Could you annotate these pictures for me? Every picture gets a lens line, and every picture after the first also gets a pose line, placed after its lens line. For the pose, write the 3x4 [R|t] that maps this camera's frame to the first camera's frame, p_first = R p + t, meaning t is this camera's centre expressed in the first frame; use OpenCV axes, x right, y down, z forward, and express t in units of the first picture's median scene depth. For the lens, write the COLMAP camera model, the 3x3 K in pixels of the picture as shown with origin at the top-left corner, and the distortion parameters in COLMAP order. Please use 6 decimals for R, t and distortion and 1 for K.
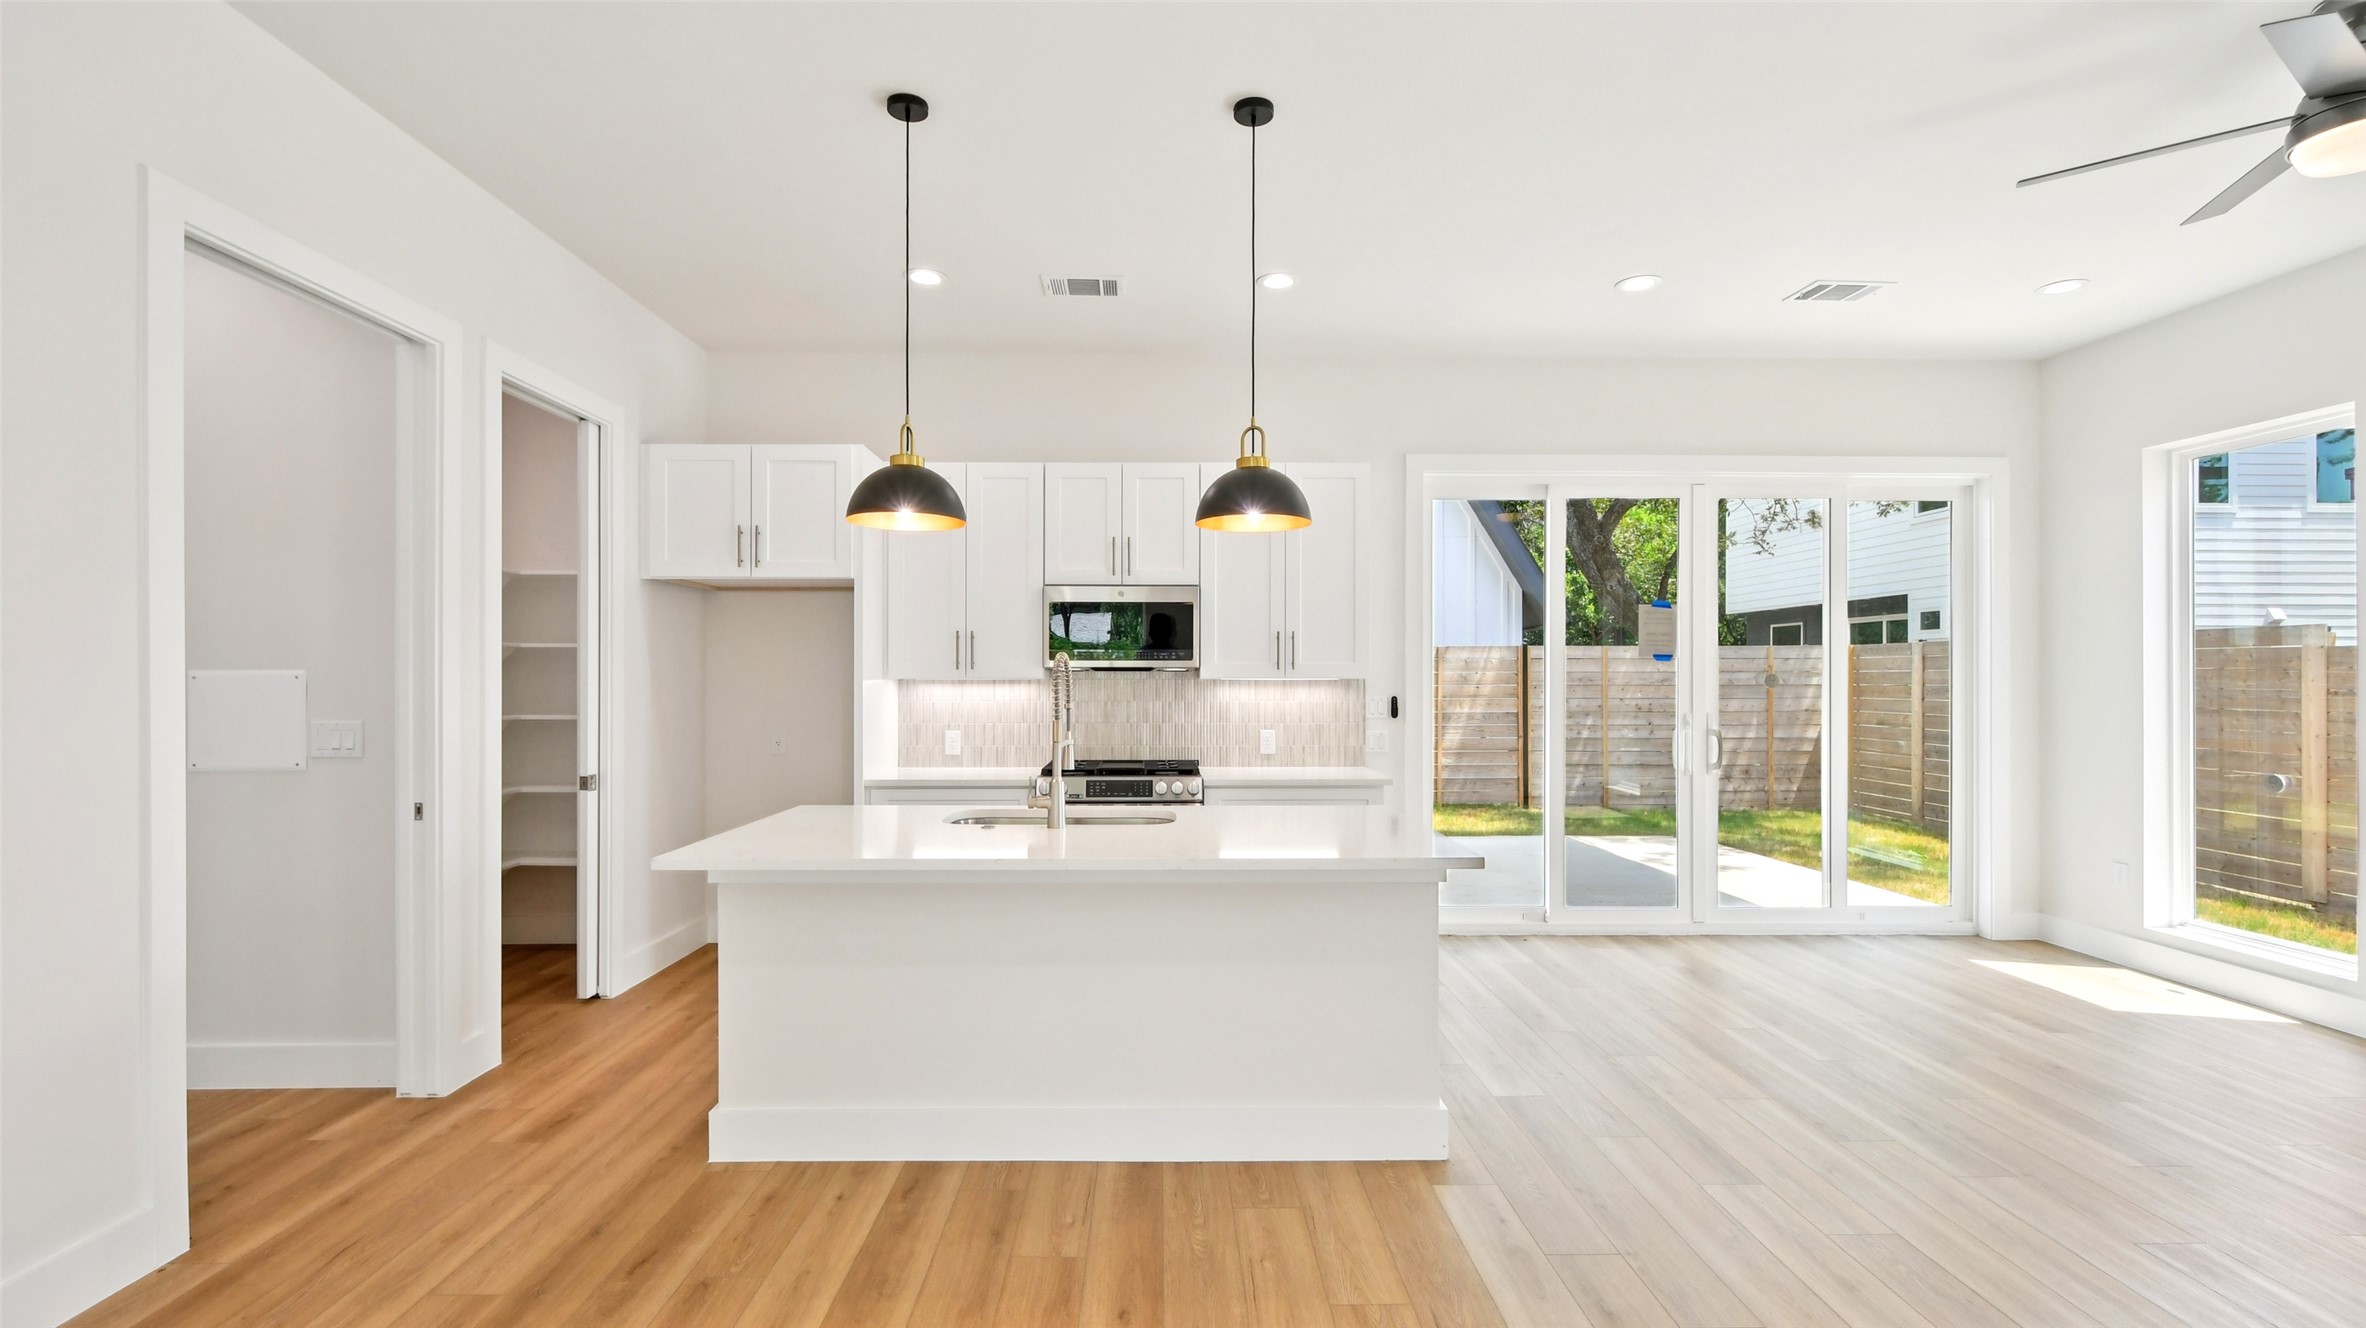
lens RADIAL K [[1052.8, 0, 1160.1], [0, 1052.8, 675.3], [0, 0, 1]] dist [0.003610, -0.003777]
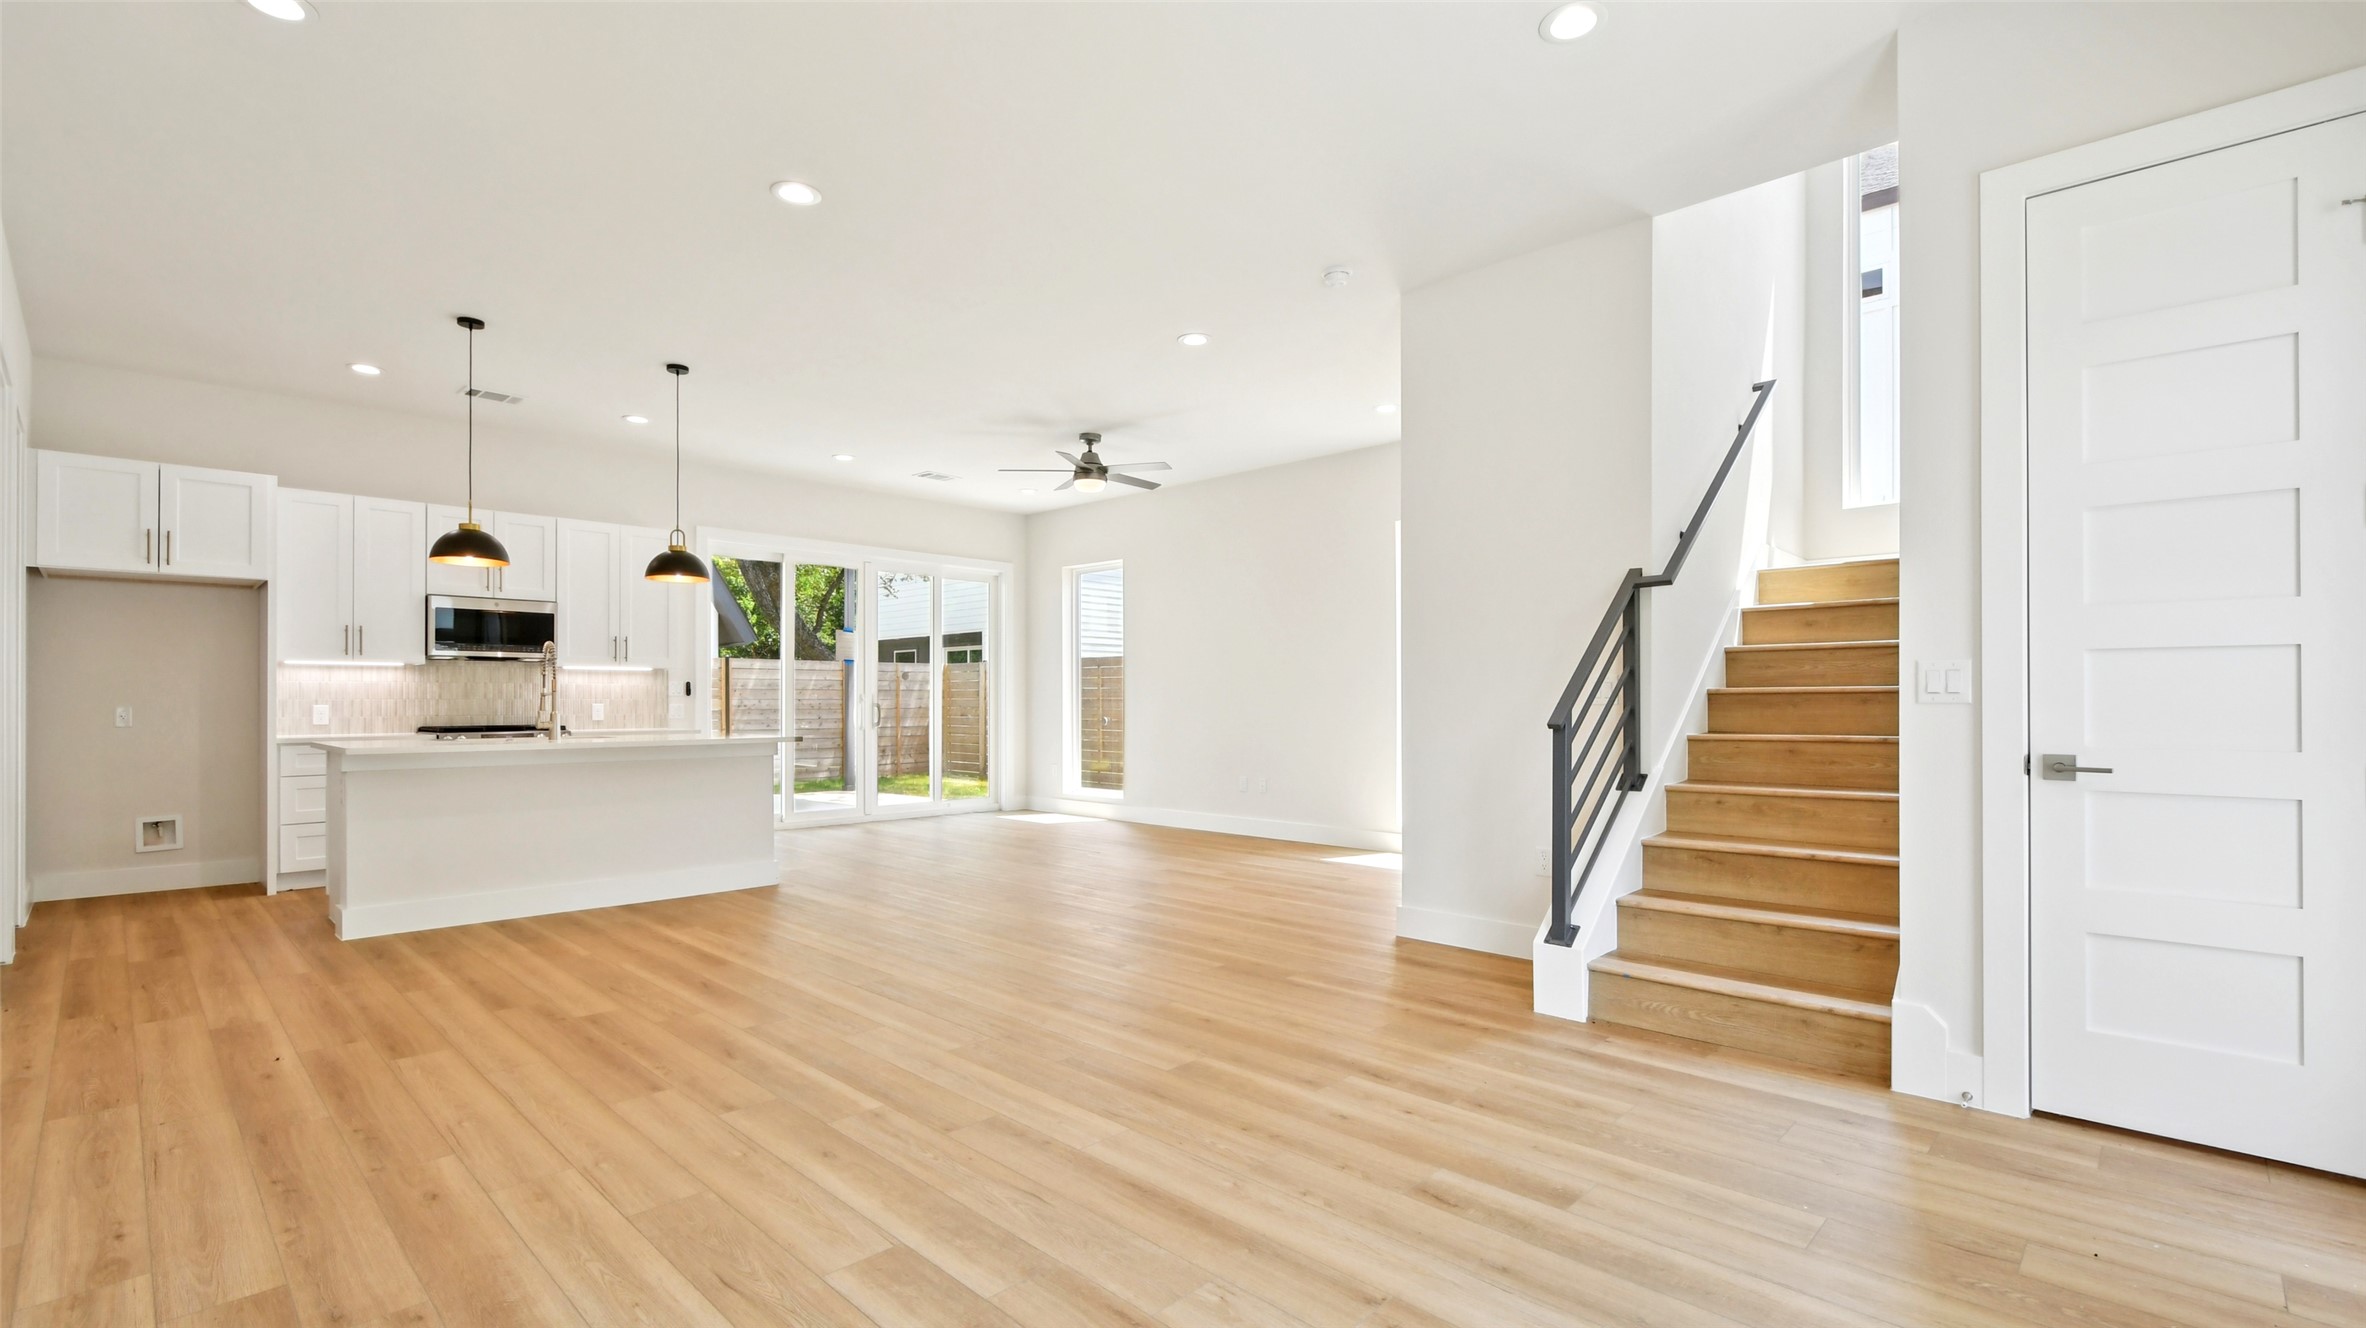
lens RADIAL K [[1052.8, 0, 1186.3], [0, 1052.8, 693.3], [0, 0, 1]] dist [0.003610, -0.003777]
pose [[0.697035, 0.002998, 0.717031, -0.380832], [0.001557, 0.999983, -0.005695, 0.047818], [-0.717035, 0.005086, 0.697018, -0.606627]]
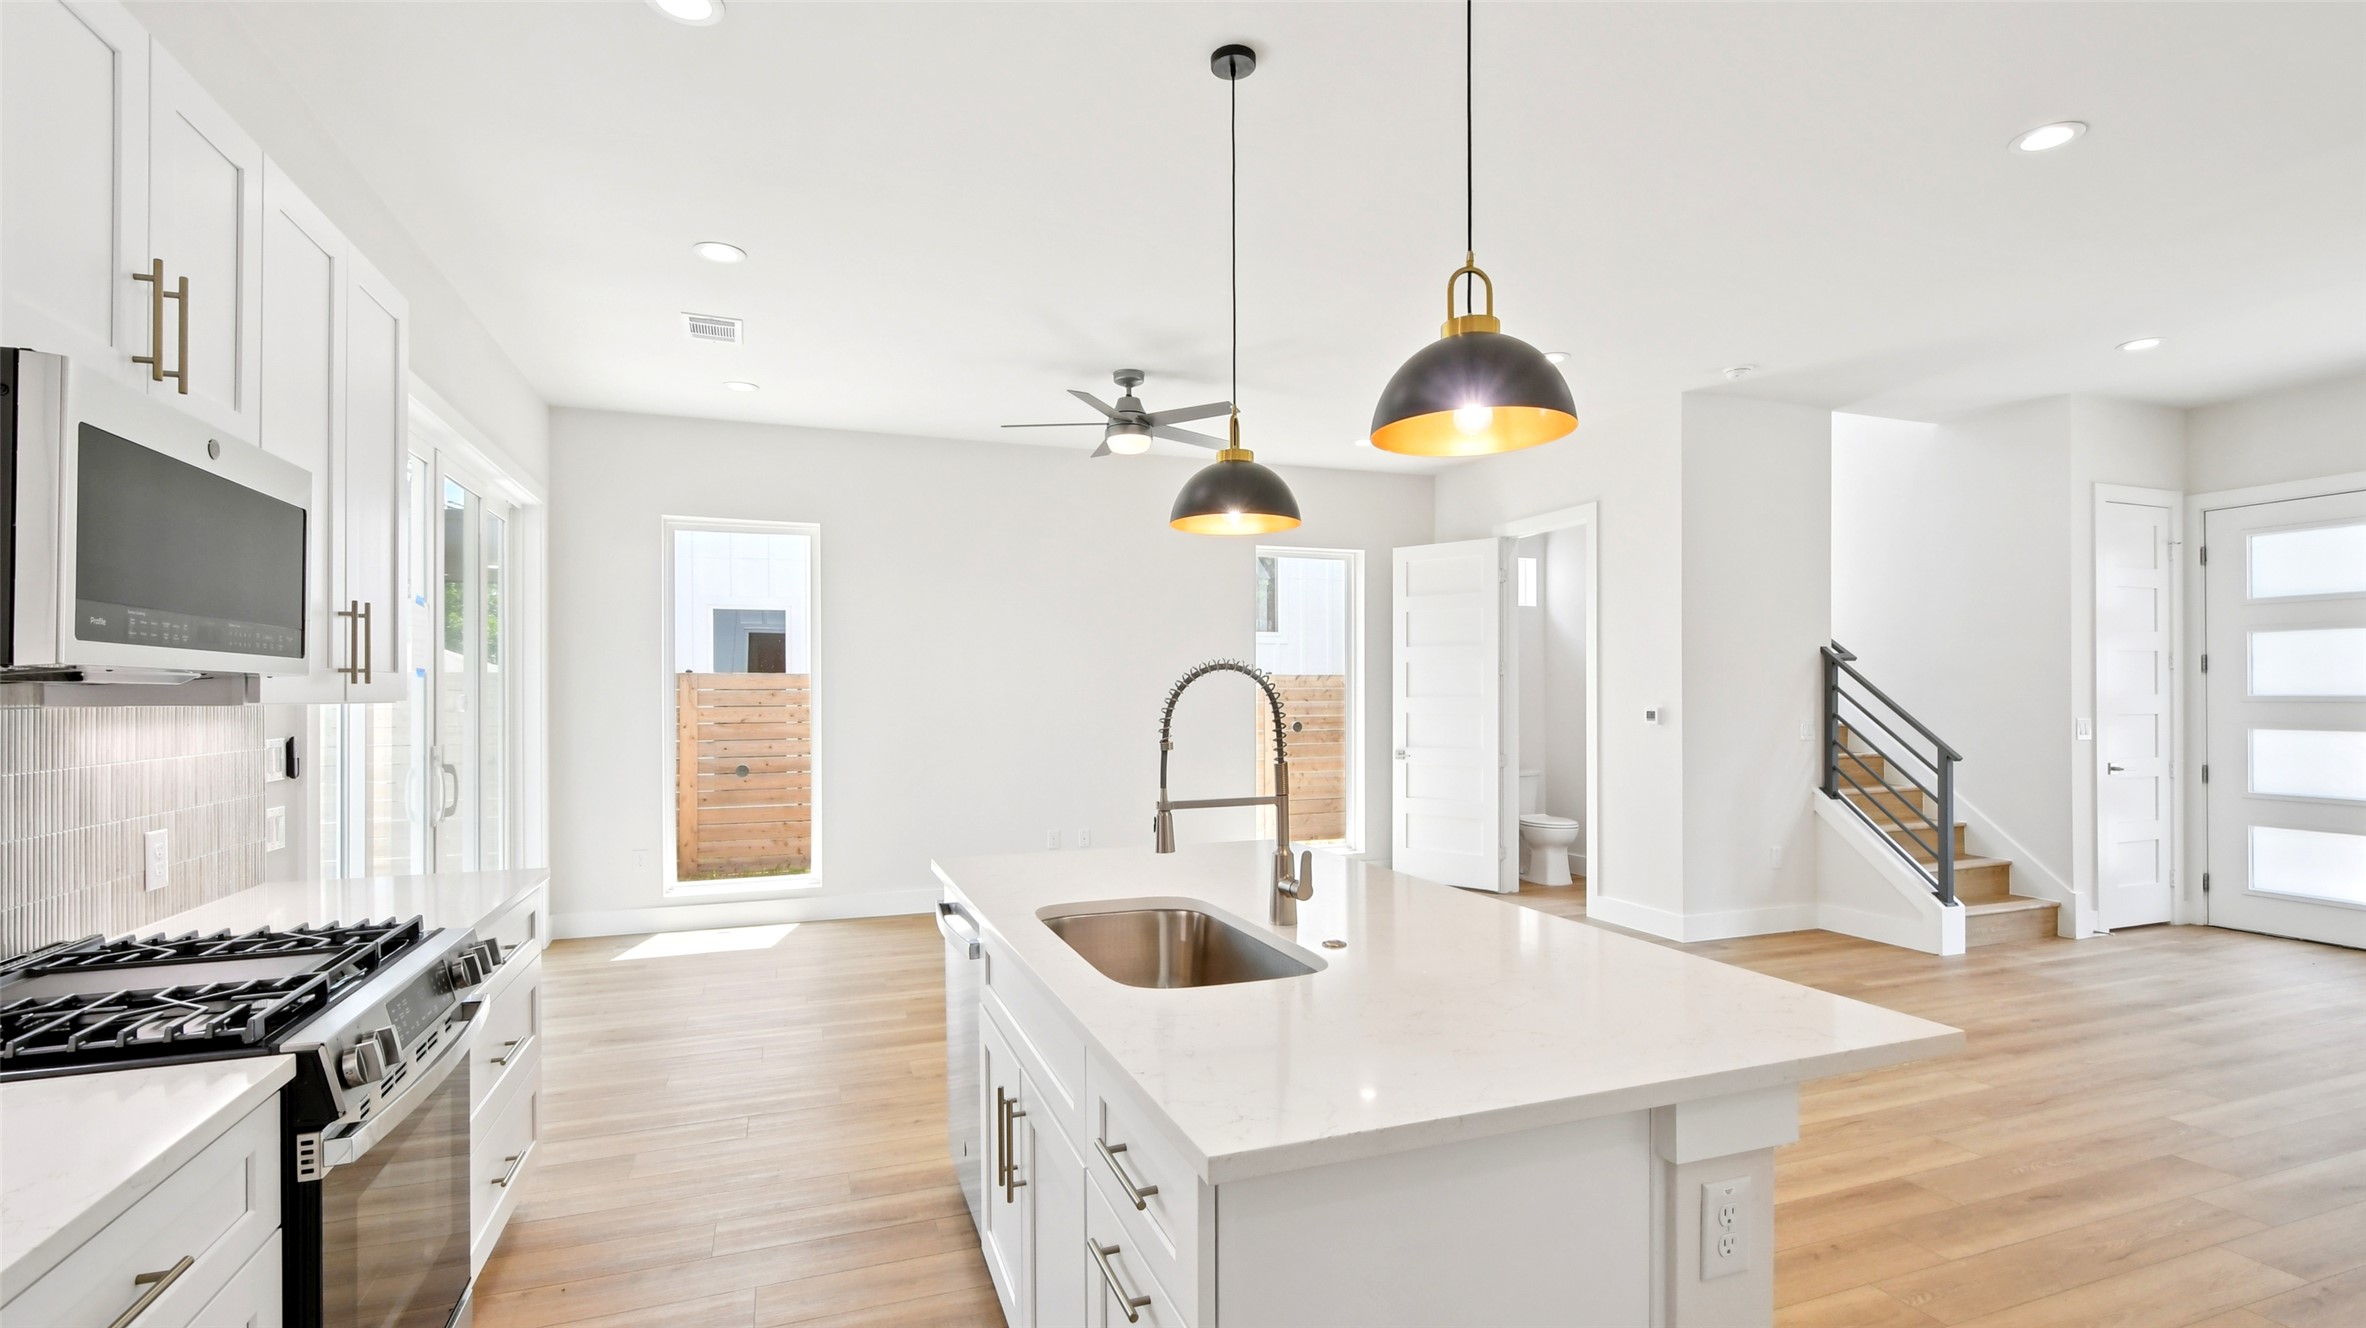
lens RADIAL K [[1052.8, 0, 1196.5], [0, 1052.8, 675.3], [0, 0, 1]] dist [0.003610, -0.003777]
pose [[-0.347303, 0.015586, 0.937623, -0.428878], [0.001415, 0.999869, -0.016096, -0.000707], [-0.937752, -0.004264, -0.347280, 0.775734]]
